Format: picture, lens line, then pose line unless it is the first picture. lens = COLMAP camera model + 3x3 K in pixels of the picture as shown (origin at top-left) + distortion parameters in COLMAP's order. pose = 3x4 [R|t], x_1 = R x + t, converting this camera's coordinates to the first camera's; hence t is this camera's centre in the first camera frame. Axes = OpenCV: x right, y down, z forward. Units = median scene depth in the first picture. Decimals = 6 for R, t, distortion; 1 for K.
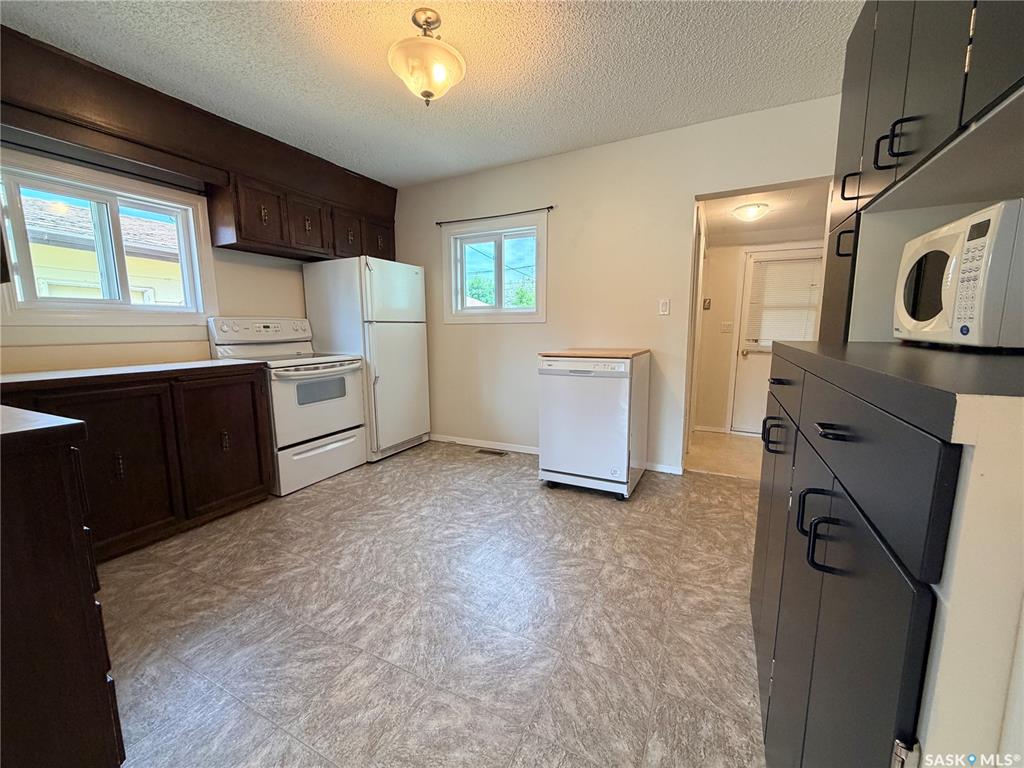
lens RADIAL K [[409.1, 0, 509.1], [0, 409.1, 381.9], [0, 0, 1]] dist [0.000652, 0.000380]
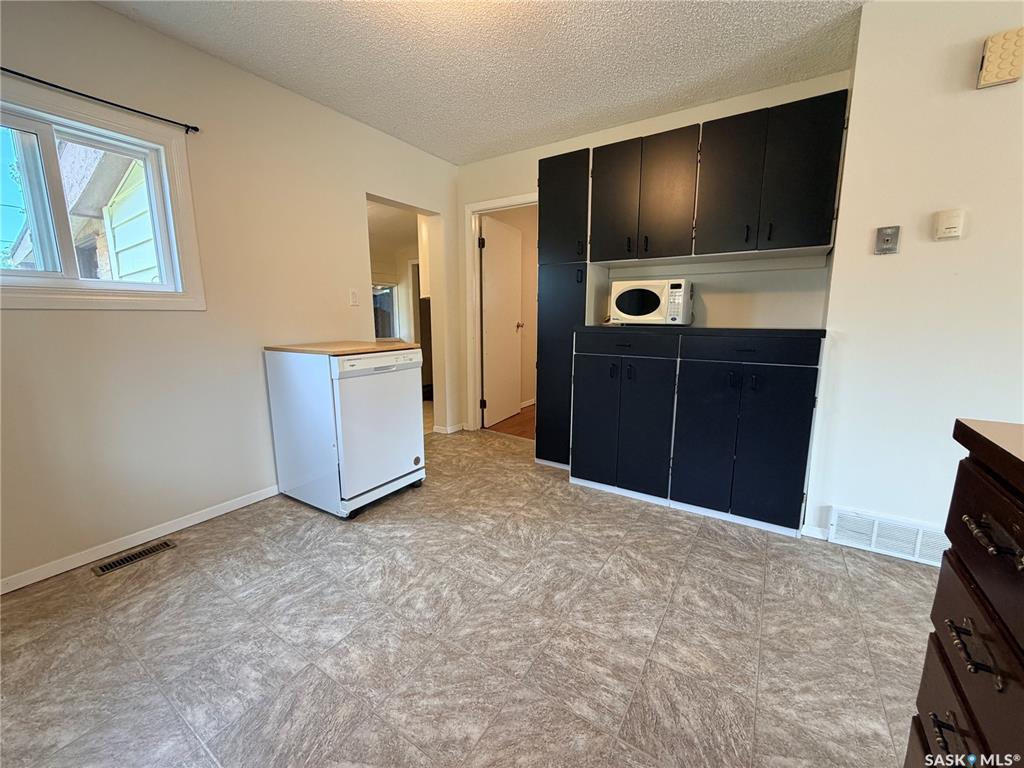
lens RADIAL K [[409.1, 0, 512.2], [0, 409.1, 378.8], [0, 0, 1]] dist [0.000652, 0.000380]
pose [[0.106968, -0.143359, 0.983873, -0.706101], [0.131034, 0.982952, 0.128978, -0.082378], [-0.985590, 0.115124, 0.123929, 0.641783]]
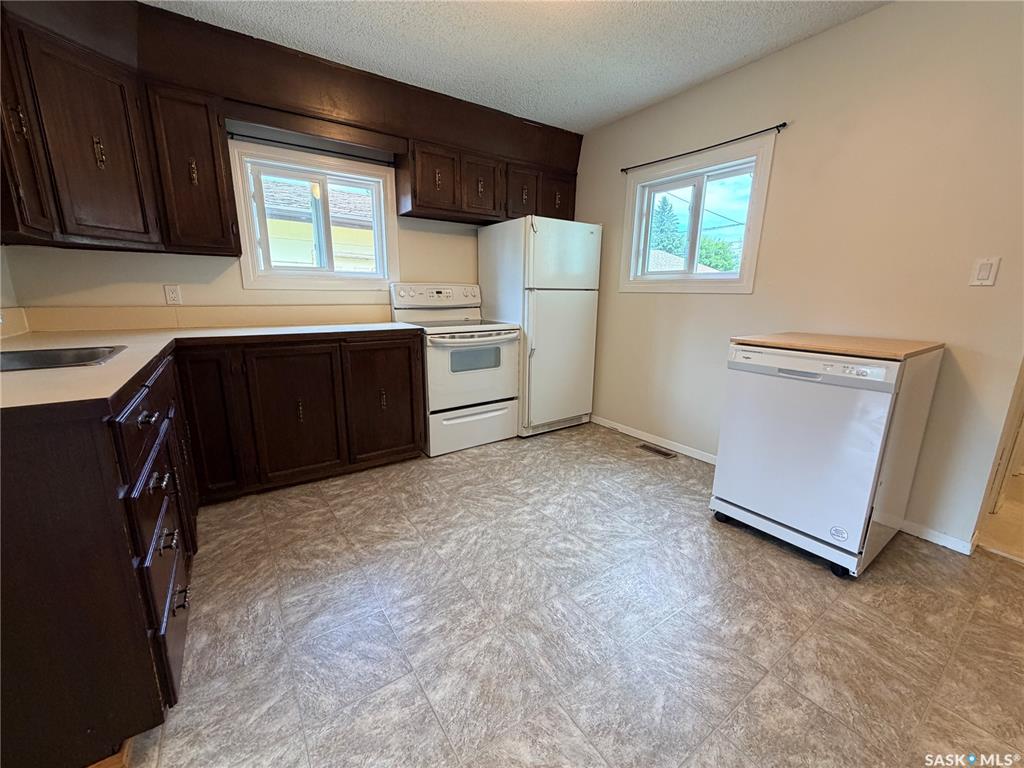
lens RADIAL K [[409.1, 0, 509.3], [0, 409.1, 382.2], [0, 0, 1]] dist [0.000652, 0.000380]
pose [[0.878302, 0.121996, -0.462280, 0.092617], [-0.081741, 0.990978, 0.106216, -0.043071], [0.471067, -0.055502, 0.880349, 0.201565]]
